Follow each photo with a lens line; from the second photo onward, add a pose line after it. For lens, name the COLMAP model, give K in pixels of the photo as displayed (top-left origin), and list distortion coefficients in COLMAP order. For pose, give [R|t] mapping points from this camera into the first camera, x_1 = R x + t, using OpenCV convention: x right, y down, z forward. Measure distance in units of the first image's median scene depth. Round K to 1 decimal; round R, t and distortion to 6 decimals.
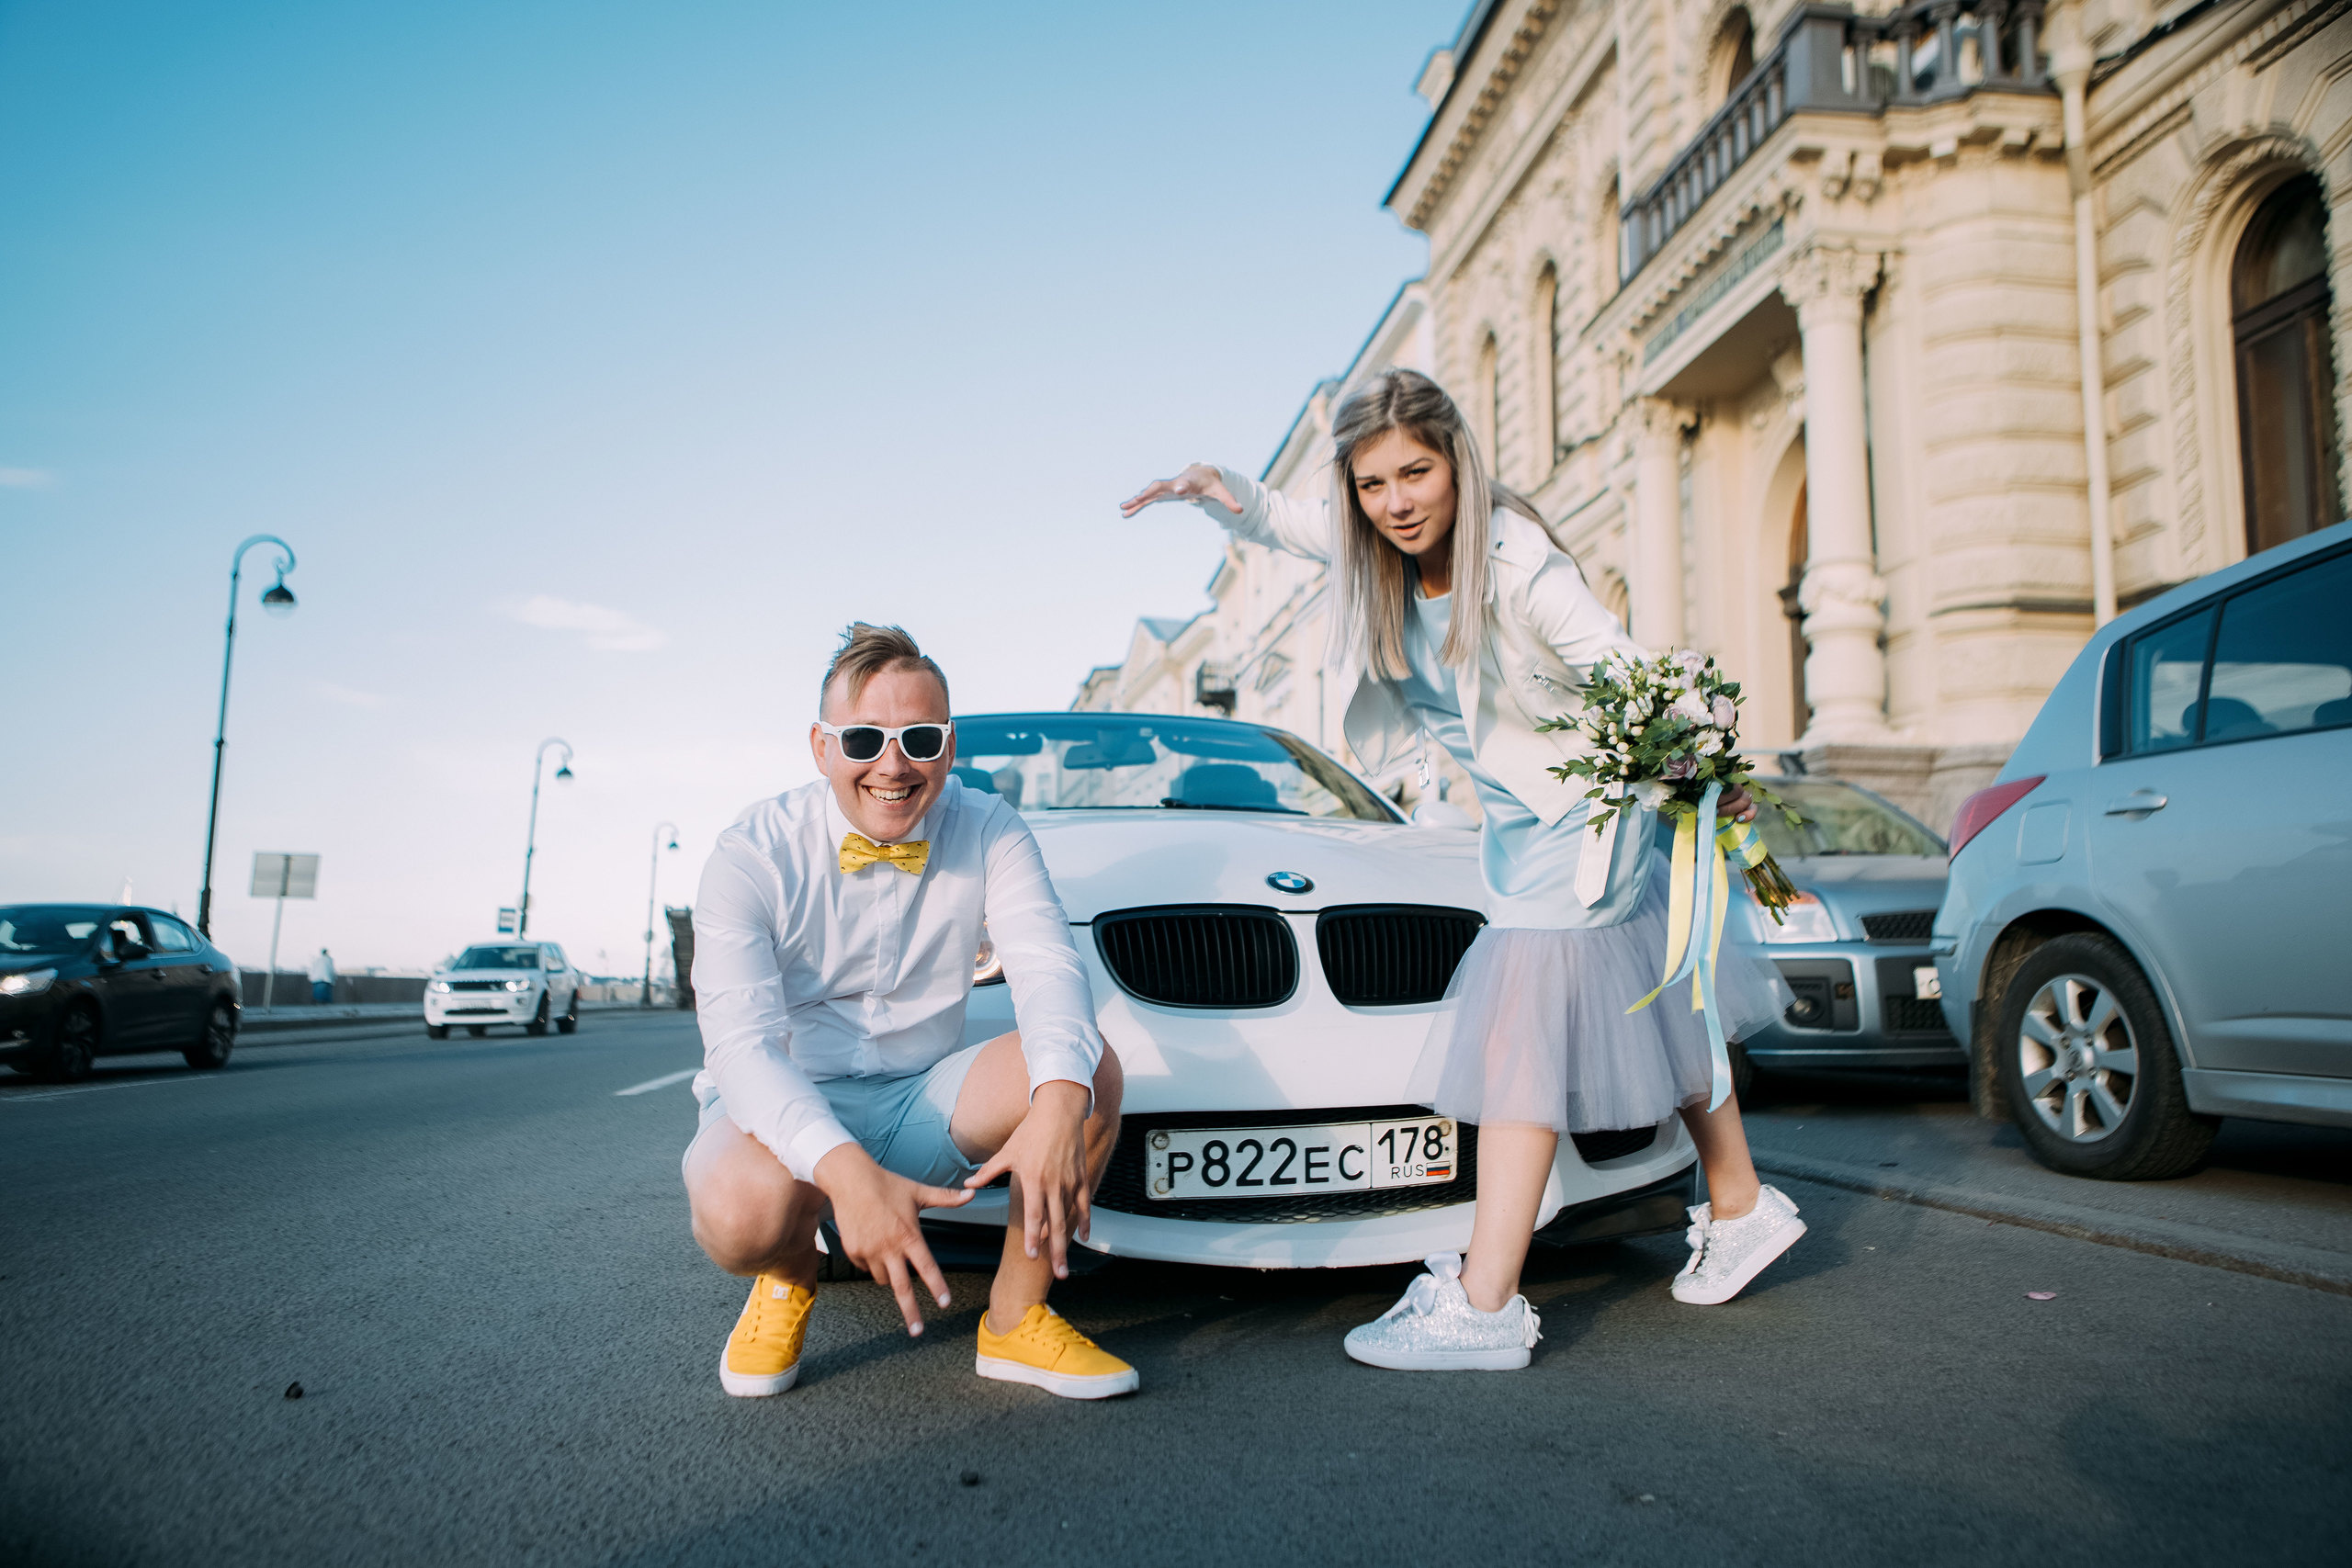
lens RADIAL K [[1730.0, 0, 1176.0], [0, 1730.0, 784.0], [0, 0, 1]] dist [-0.052532, 0.006917]
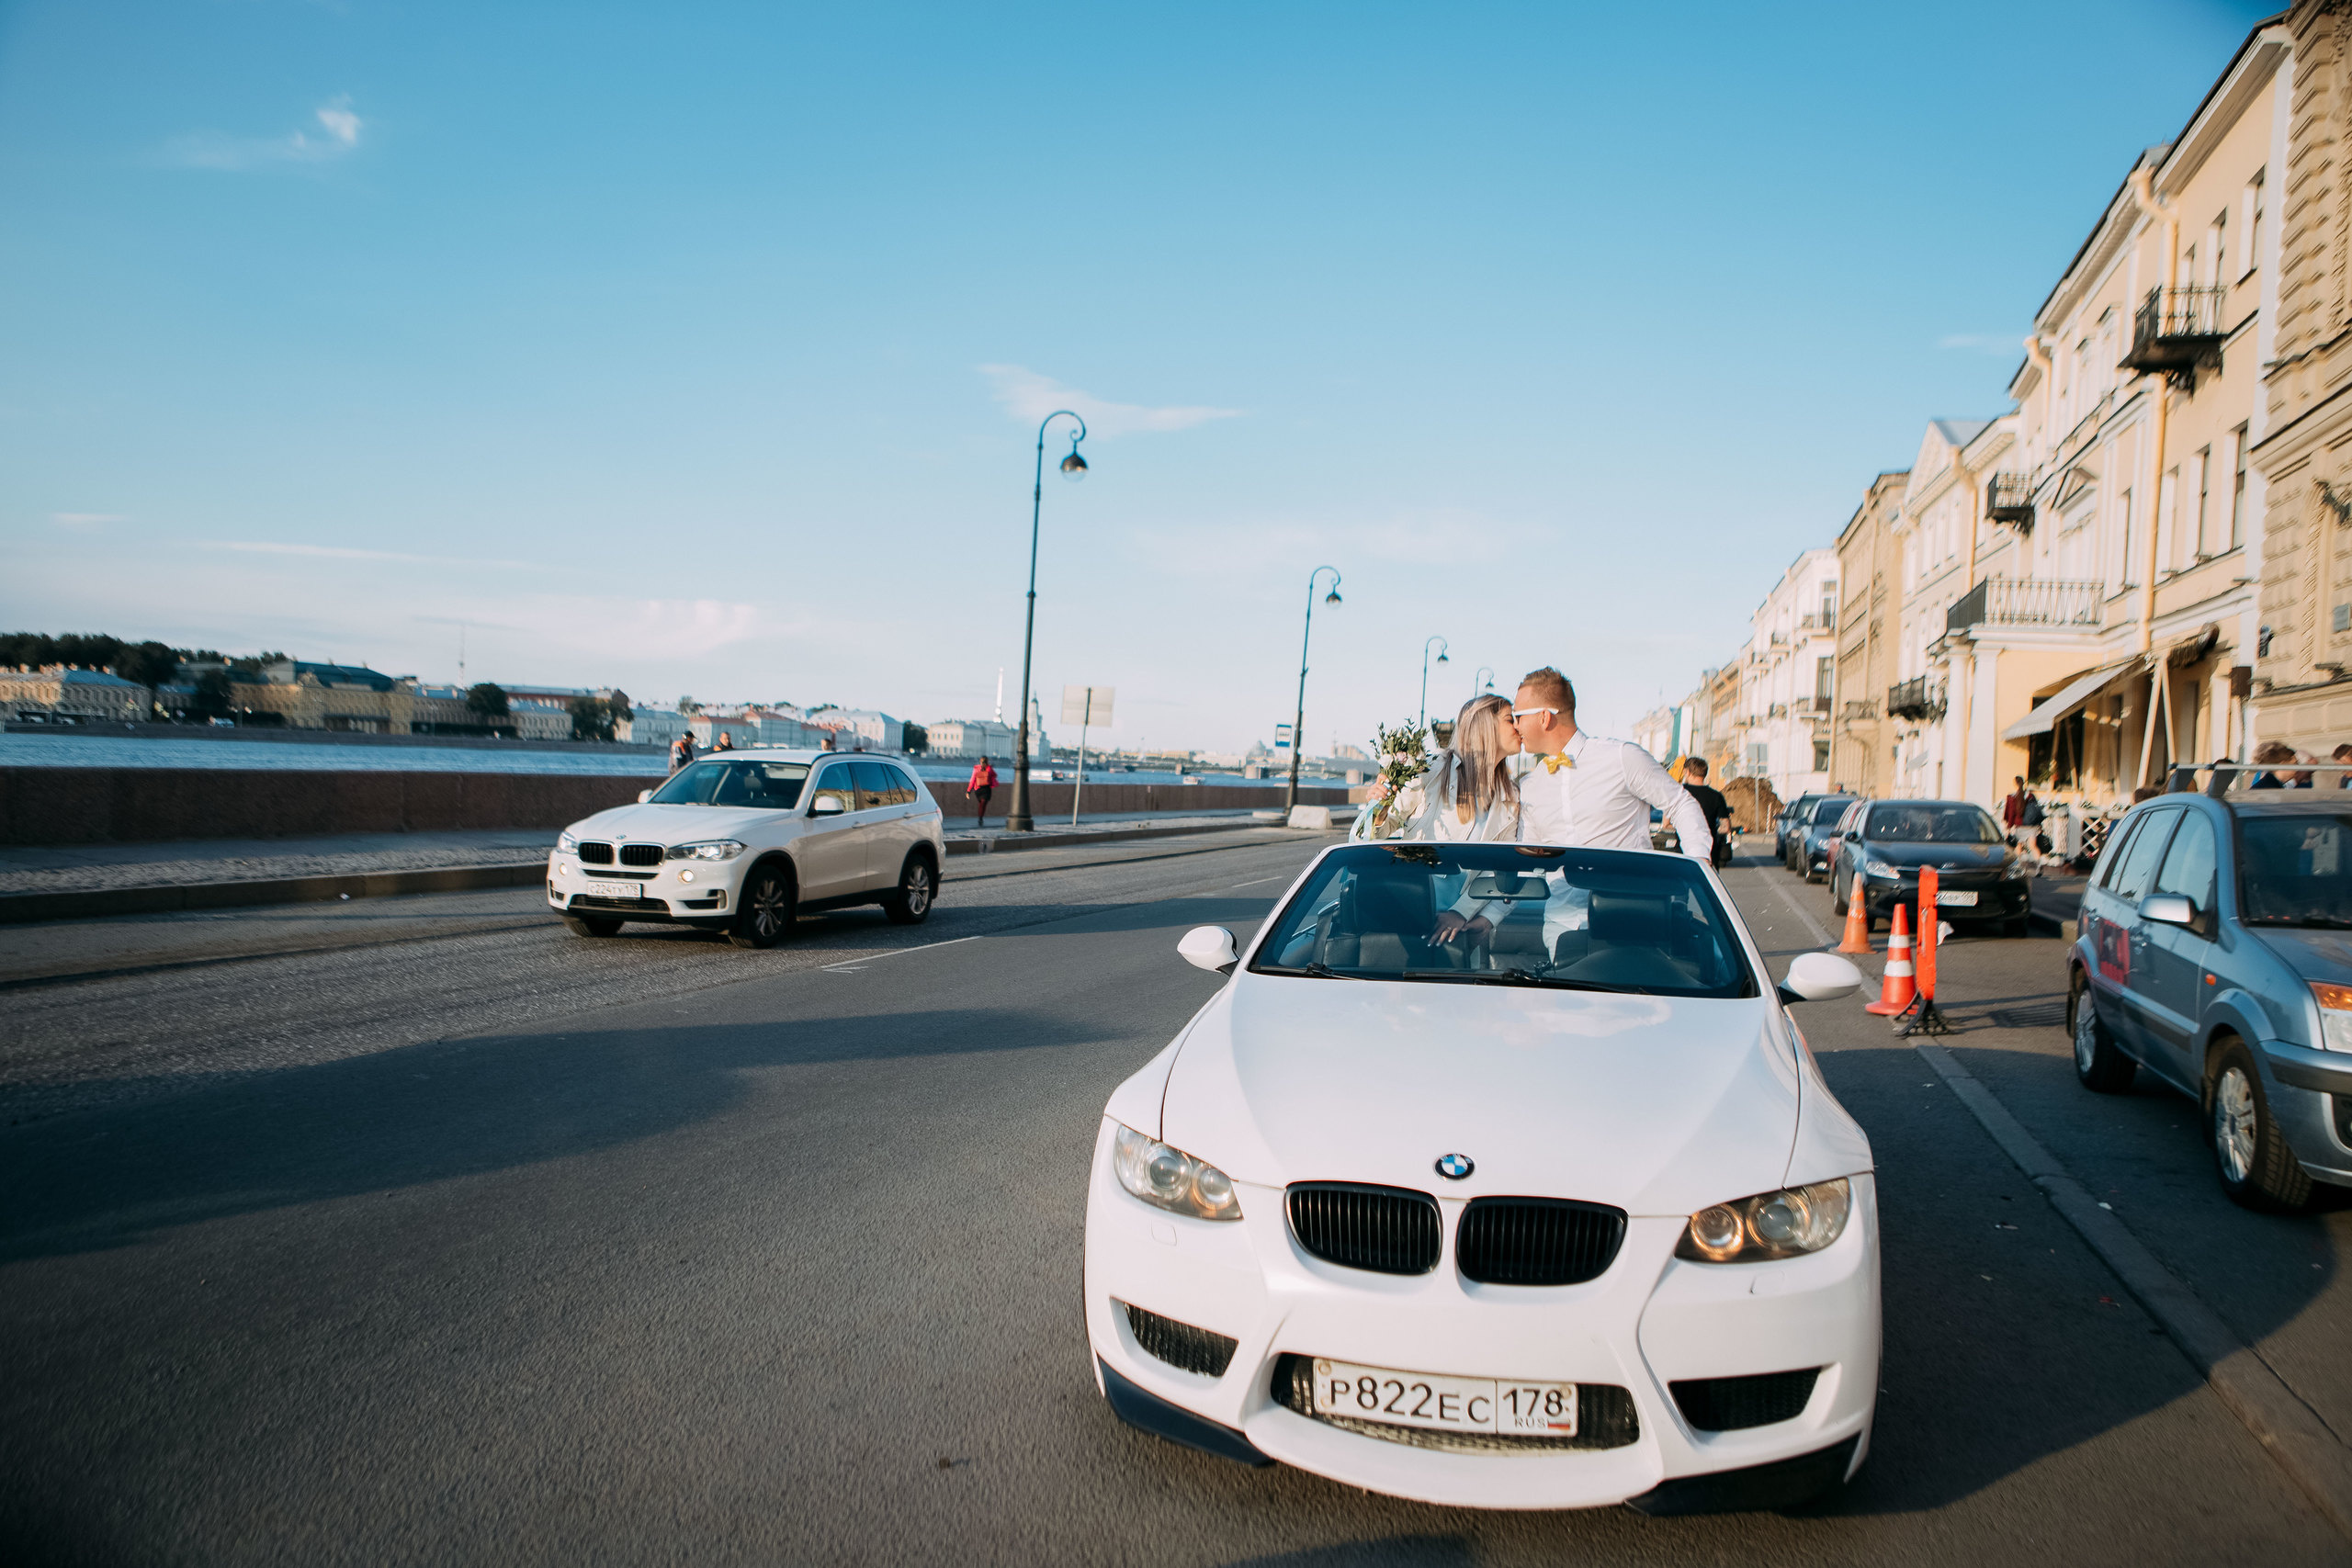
lens RADIAL K [[1734.9, 0, 1176.0], [0, 1734.9, 784.0], [0, 0, 1]] dist [-0.028024, 0.009752]
pose [[0.893839, 0.045303, -0.446093, 0.425875], [0.016392, 0.990916, 0.133477, -0.379439], [0.448087, -0.126620, 0.884977, -0.125635]]
